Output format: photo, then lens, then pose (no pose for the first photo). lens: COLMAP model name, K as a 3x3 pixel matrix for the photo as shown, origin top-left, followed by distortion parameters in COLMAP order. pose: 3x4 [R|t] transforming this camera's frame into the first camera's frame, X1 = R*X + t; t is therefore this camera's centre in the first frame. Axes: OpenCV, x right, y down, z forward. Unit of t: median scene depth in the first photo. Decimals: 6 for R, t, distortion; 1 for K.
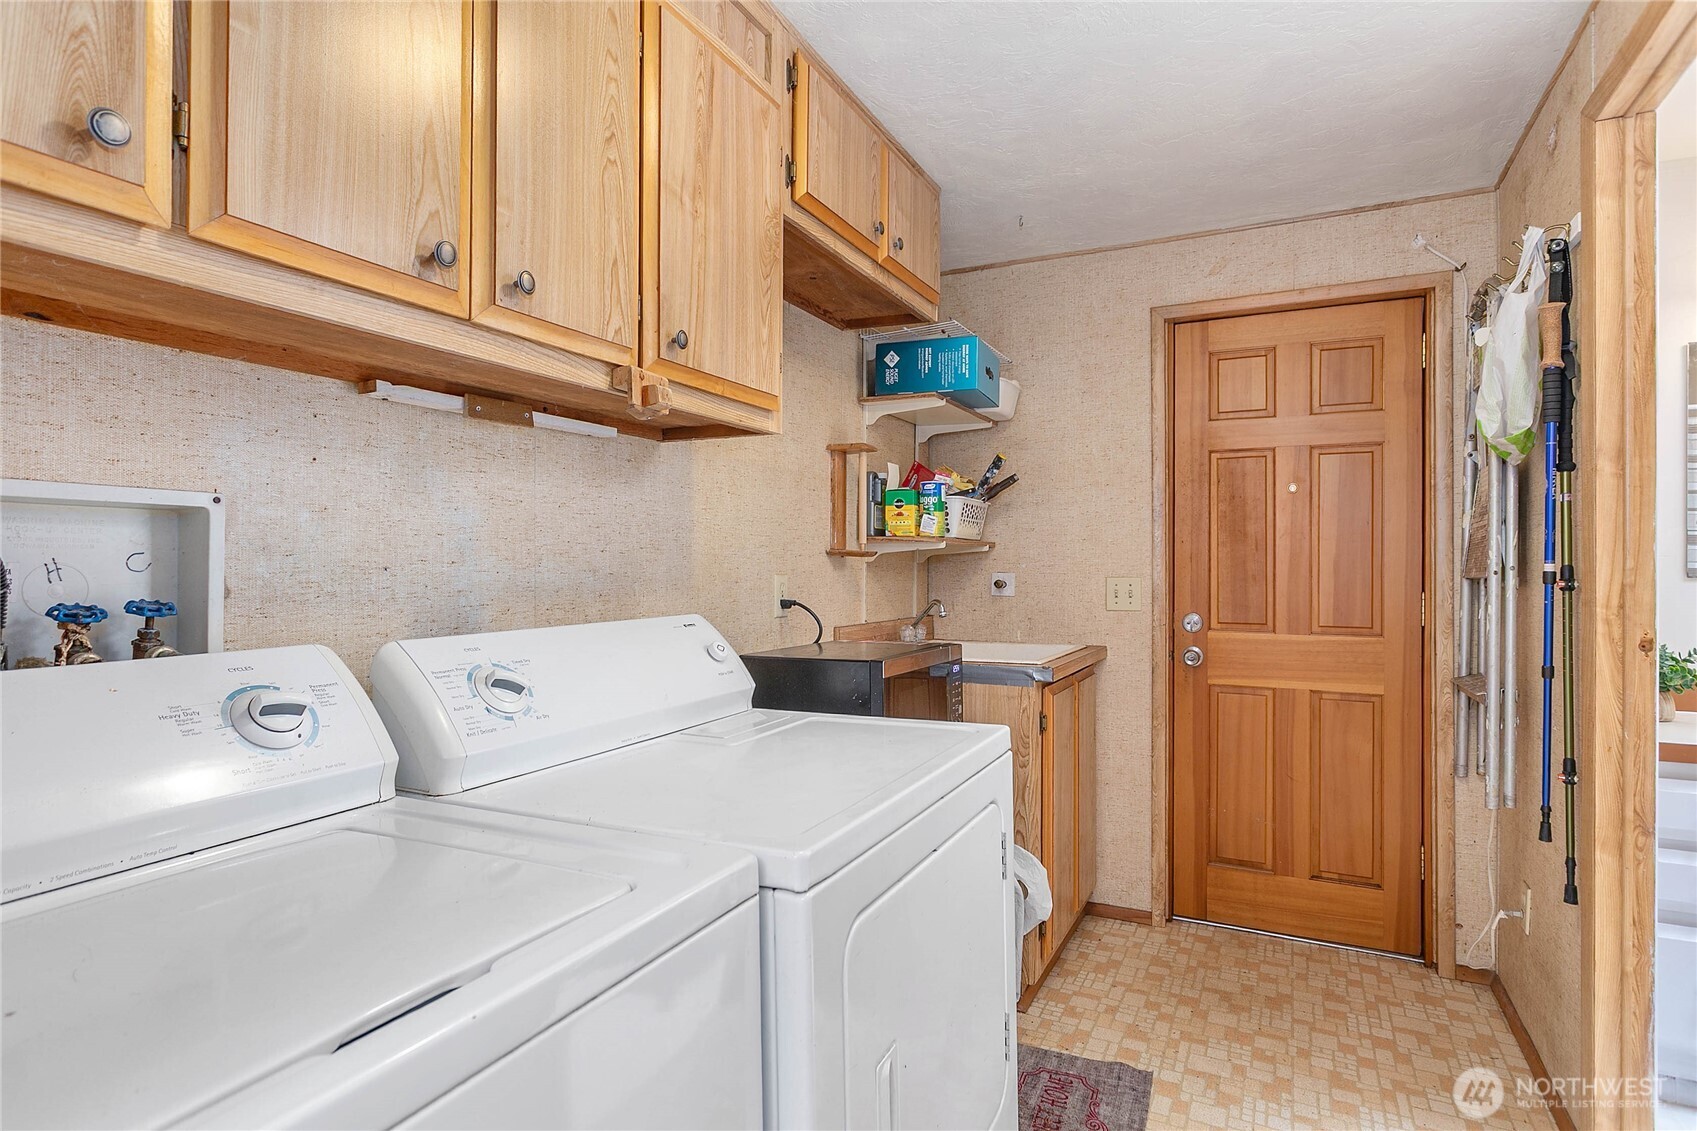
lens RADIAL K [[869.6, 0, 848.5], [0, 869.6, 565.5], [0, 0, 1]] dist [-0.000596, -0.000011]
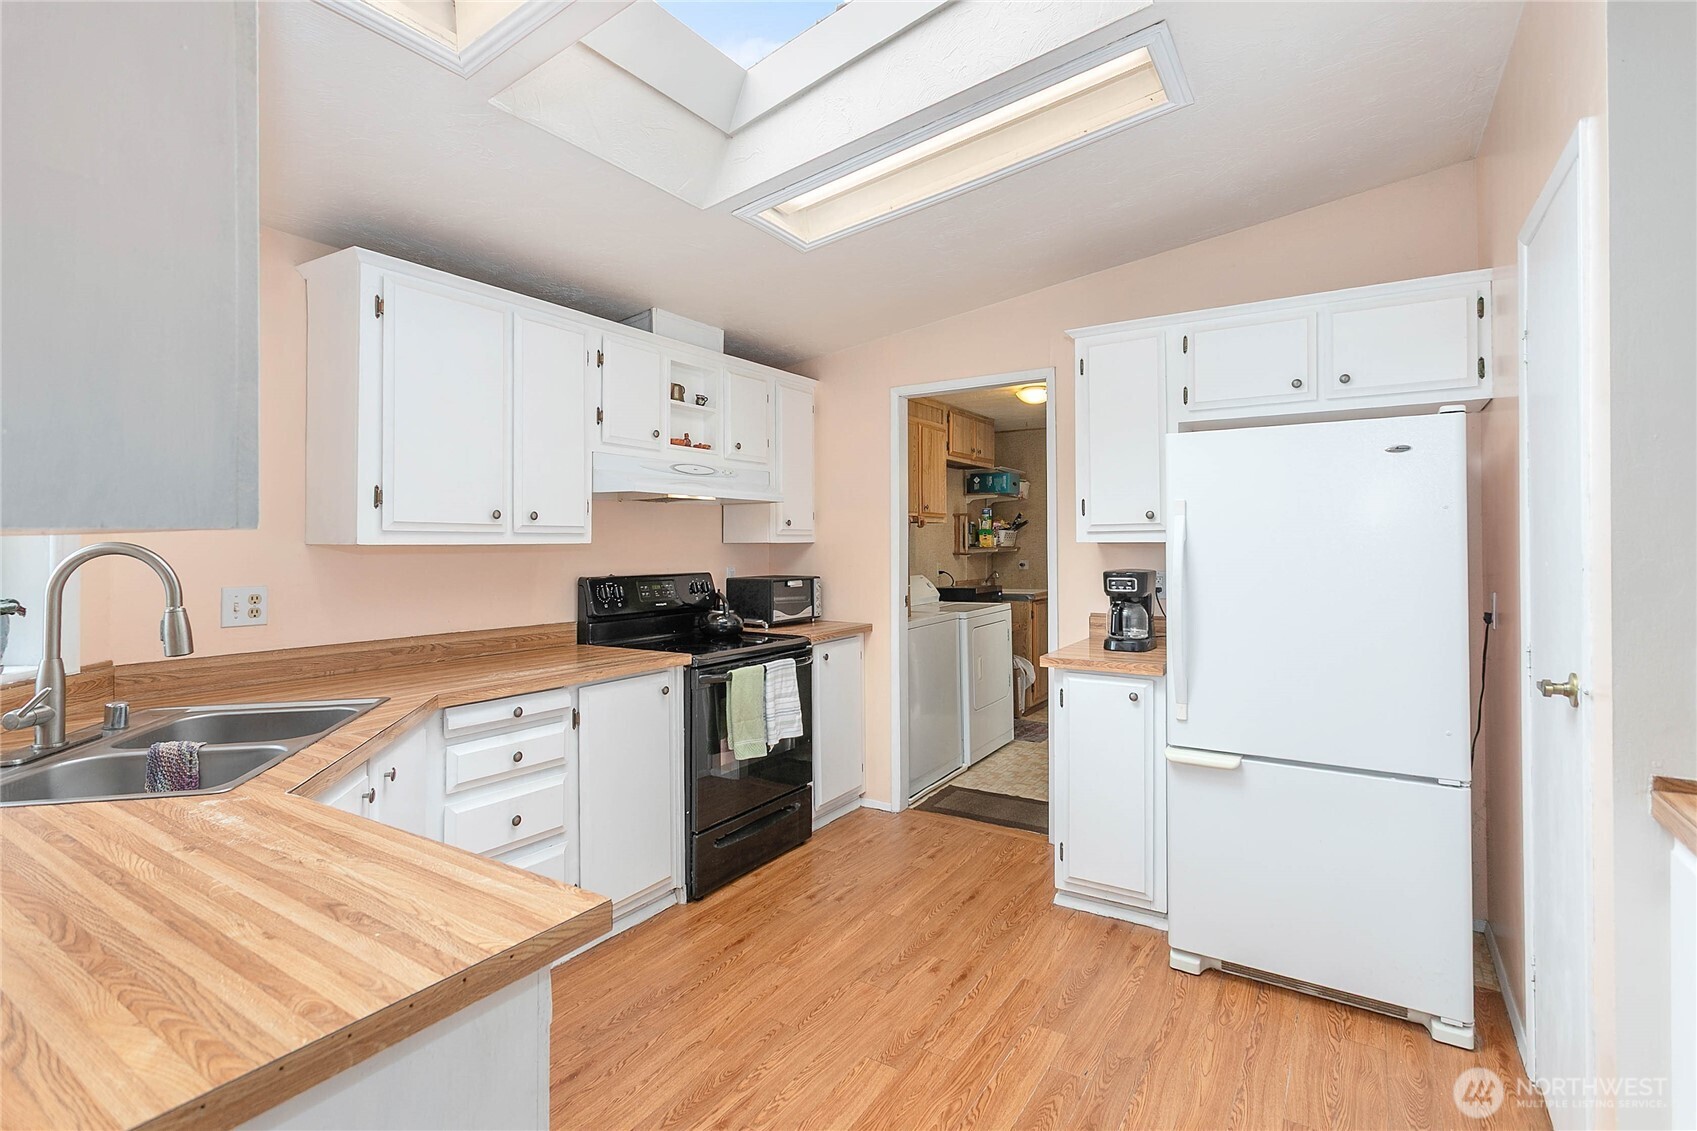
lens RADIAL K [[804.8, 0, 845.6], [0, 804.8, 555.2], [0, 0, 1]] dist [0.002020, 0.000207]
pose [[0.994866, -0.008074, -0.100880, -0.102082], [0.009551, 0.999854, 0.014166, -0.047967], [0.100751, -0.015057, 0.994798, -1.481556]]
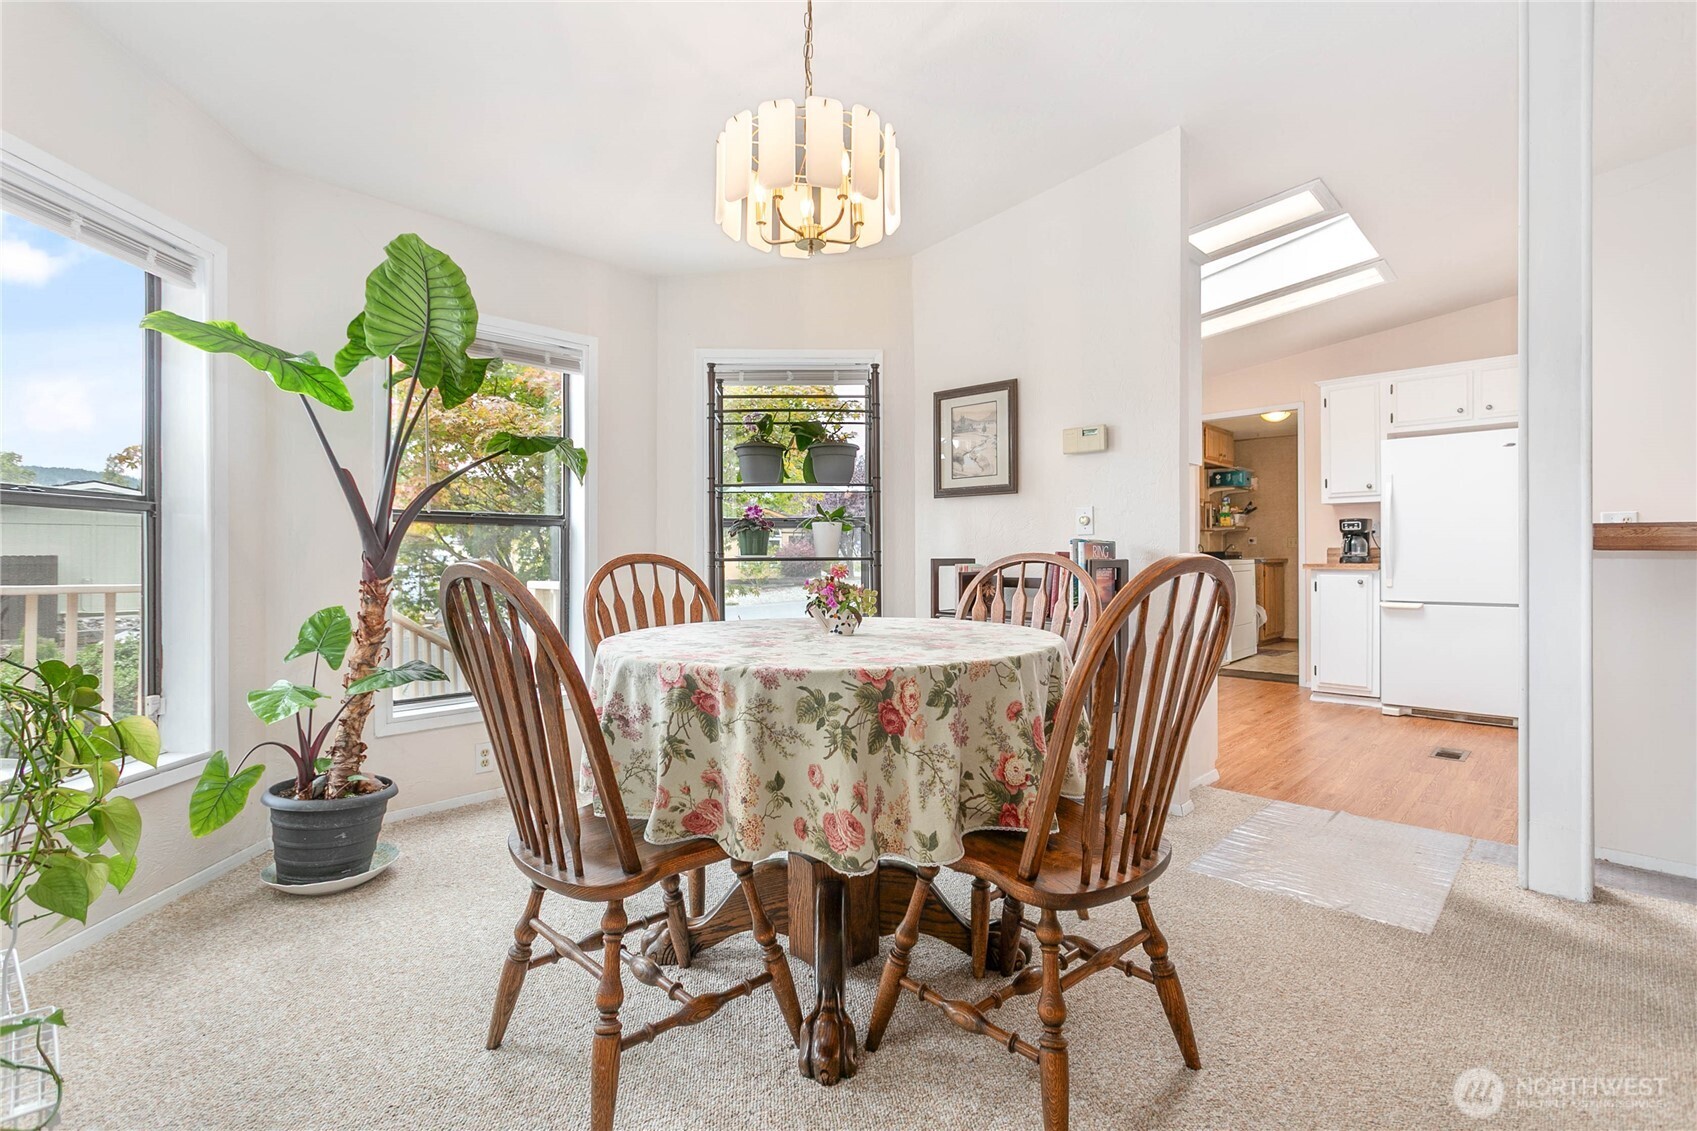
lens RADIAL K [[792.1, 0, 843.1], [0, 792.1, 563.0], [0, 0, 1]] dist [-0.000163, -0.000033]
pose [[0.954845, -0.005587, -0.297051, -0.464729], [0.007797, 0.999950, 0.006255, 0.087741], [0.297001, -0.008289, 0.954841, -2.615266]]
